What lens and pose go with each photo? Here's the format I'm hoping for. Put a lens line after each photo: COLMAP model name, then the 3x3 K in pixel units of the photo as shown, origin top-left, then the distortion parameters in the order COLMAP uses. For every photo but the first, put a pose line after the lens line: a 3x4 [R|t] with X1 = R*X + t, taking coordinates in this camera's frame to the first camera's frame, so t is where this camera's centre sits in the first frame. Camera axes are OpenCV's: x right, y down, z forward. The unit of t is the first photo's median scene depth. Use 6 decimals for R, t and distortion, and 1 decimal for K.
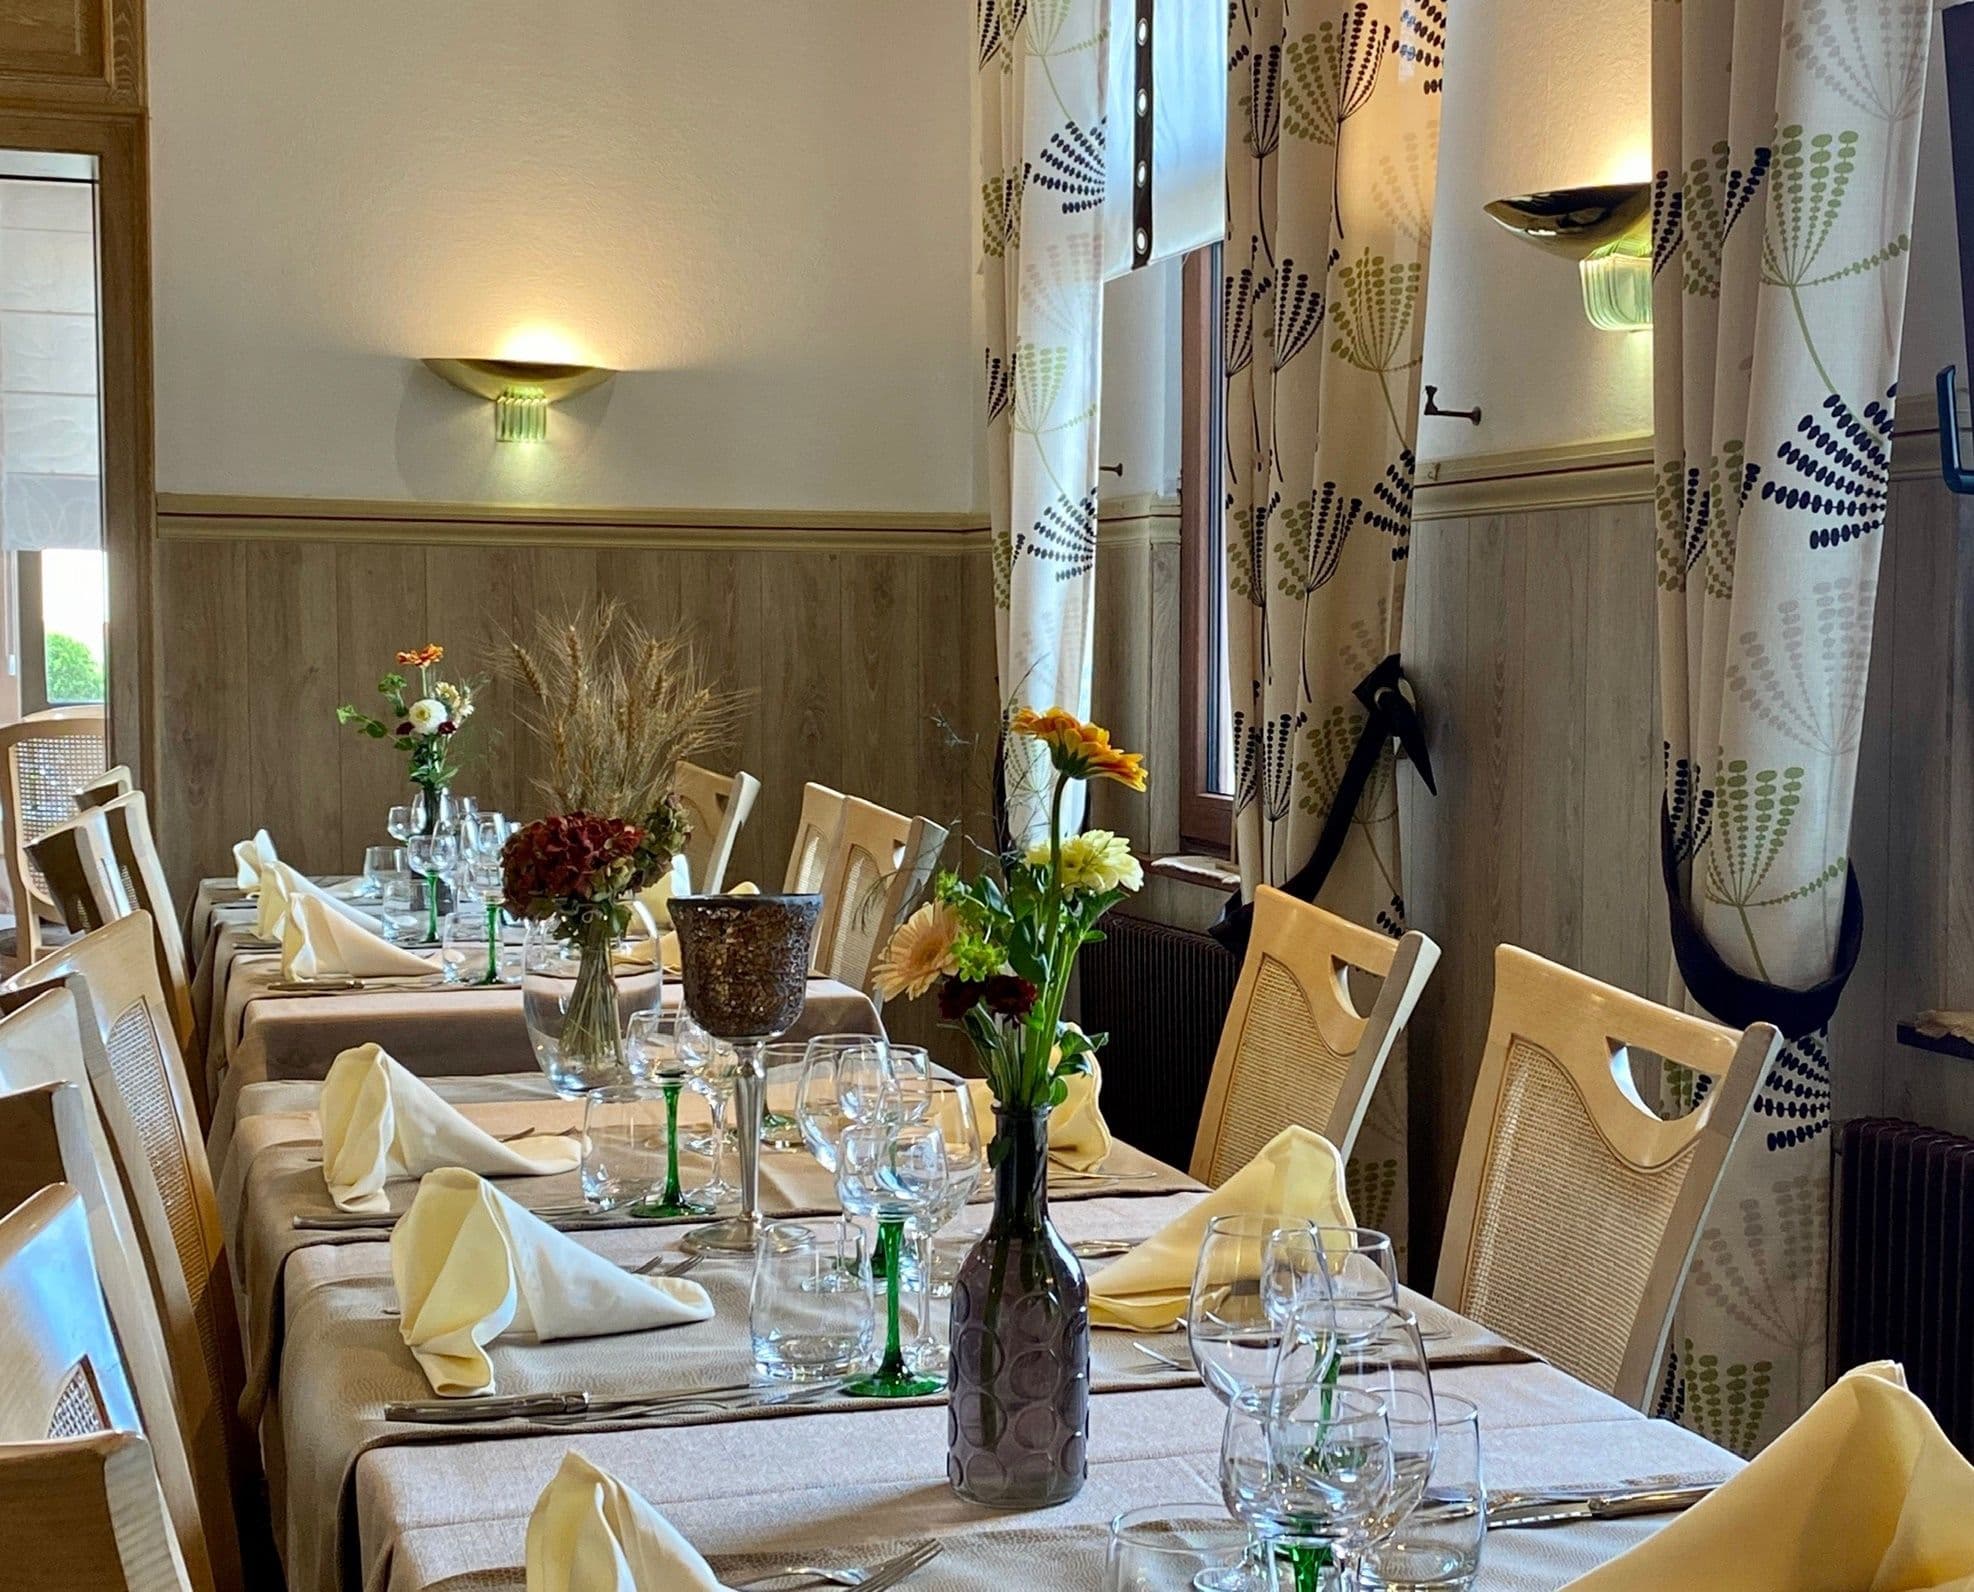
lens RADIAL K [[1427.8, 0, 987.0], [0, 1427.8, 796.0], [0, 0, 1]] dist [-0.005781, -0.004166]
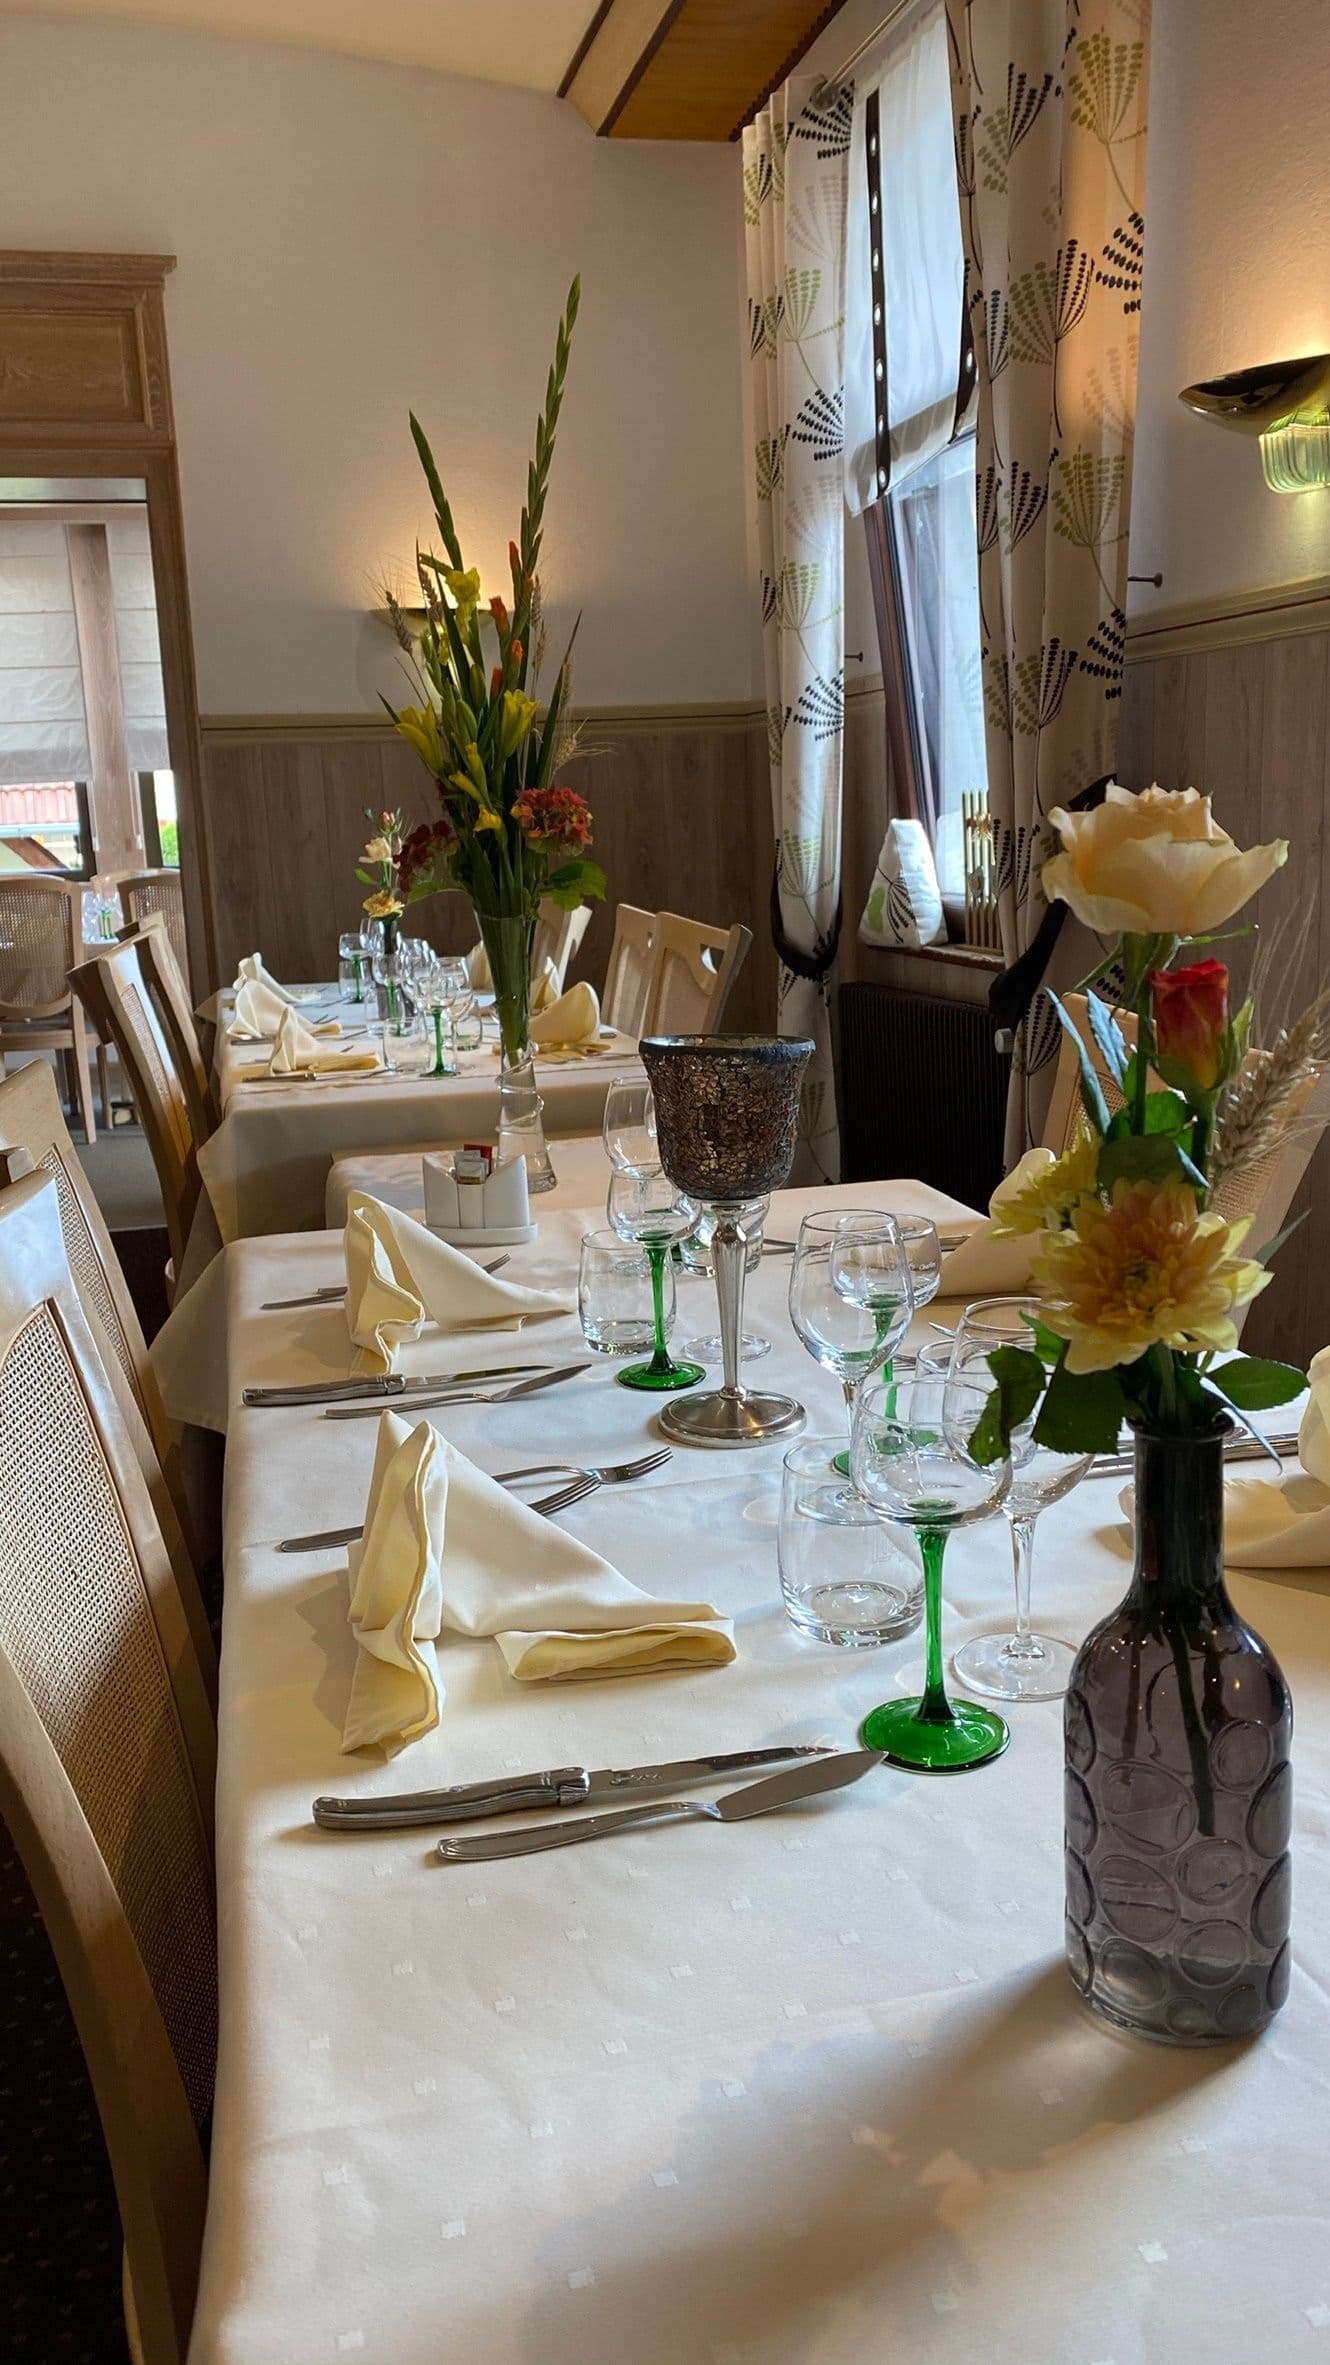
lens RADIAL K [[1764.7, 0, 665.0], [0, 1764.7, 1182.5], [0, 0, 1]] dist [-0.067194, 0.003726]
pose [[0.981397, -0.009335, -0.191764, 0.197142], [0.038397, 0.988181, 0.148406, 0.011560], [0.188112, -0.153008, 0.970156, -0.636490]]
